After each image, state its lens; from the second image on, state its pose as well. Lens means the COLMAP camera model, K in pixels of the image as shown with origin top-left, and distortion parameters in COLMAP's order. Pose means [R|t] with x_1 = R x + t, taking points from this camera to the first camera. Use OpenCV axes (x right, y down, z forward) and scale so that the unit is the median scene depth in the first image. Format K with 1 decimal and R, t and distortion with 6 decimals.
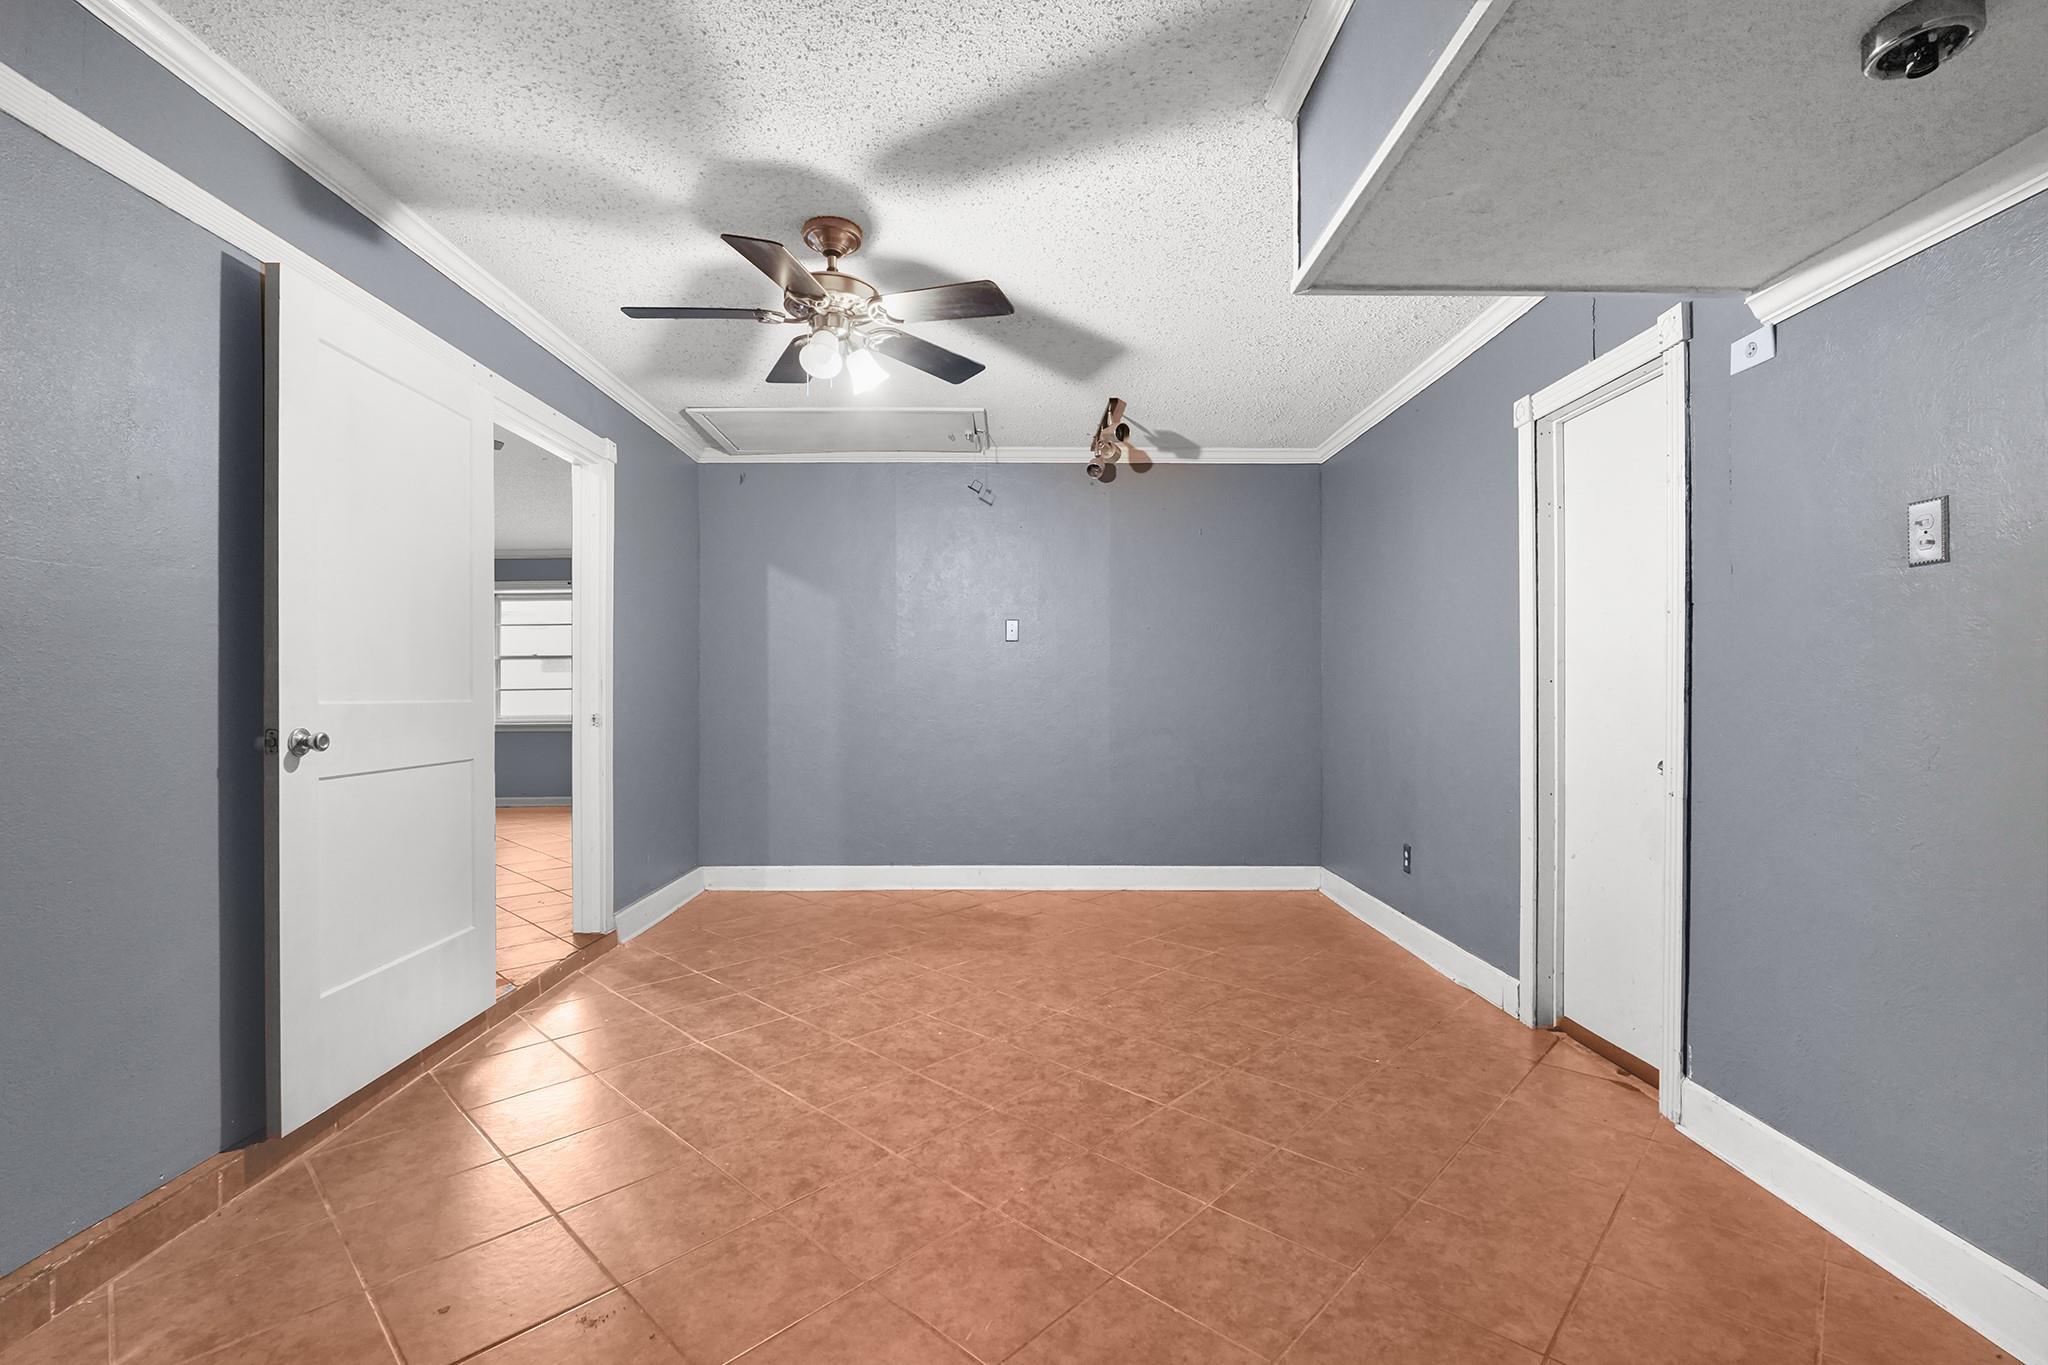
lens RADIAL K [[896.6, 0, 1025.8], [0, 896.6, 685.8], [0, 0, 1]] dist [-0.013981, 0.004228]
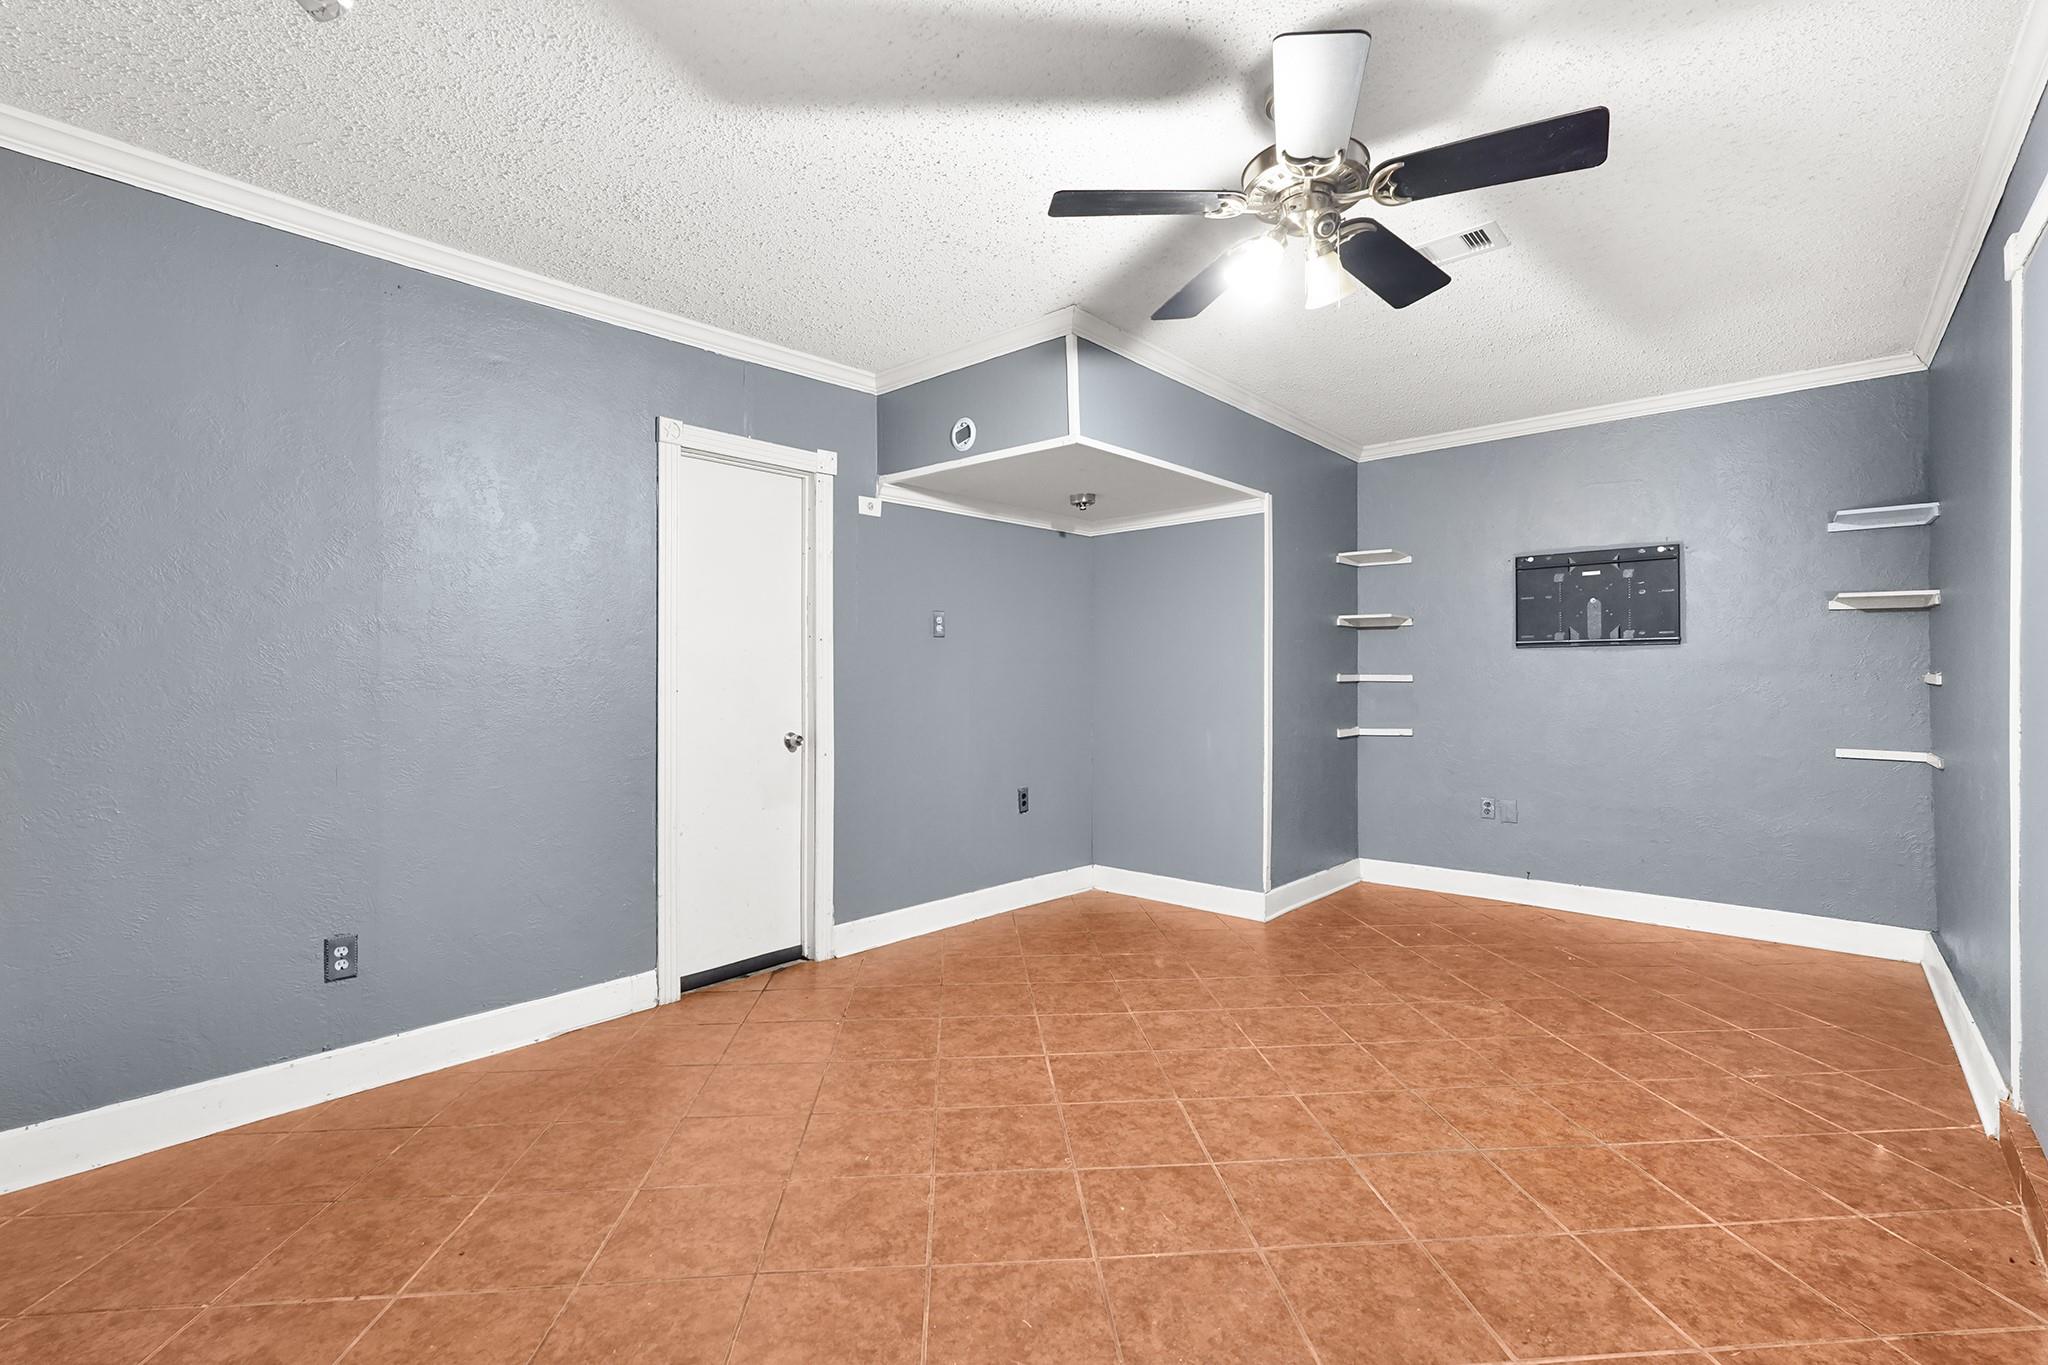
lens RADIAL K [[896.6, 0, 1028.1], [0, 896.6, 682.5], [0, 0, 1]] dist [-0.013981, 0.004228]
pose [[-0.738548, 0.003971, 0.674189, -0.591303], [0.001919, 0.999991, -0.003788, -0.000220], [-0.674198, -0.001504, -0.738549, 1.843184]]
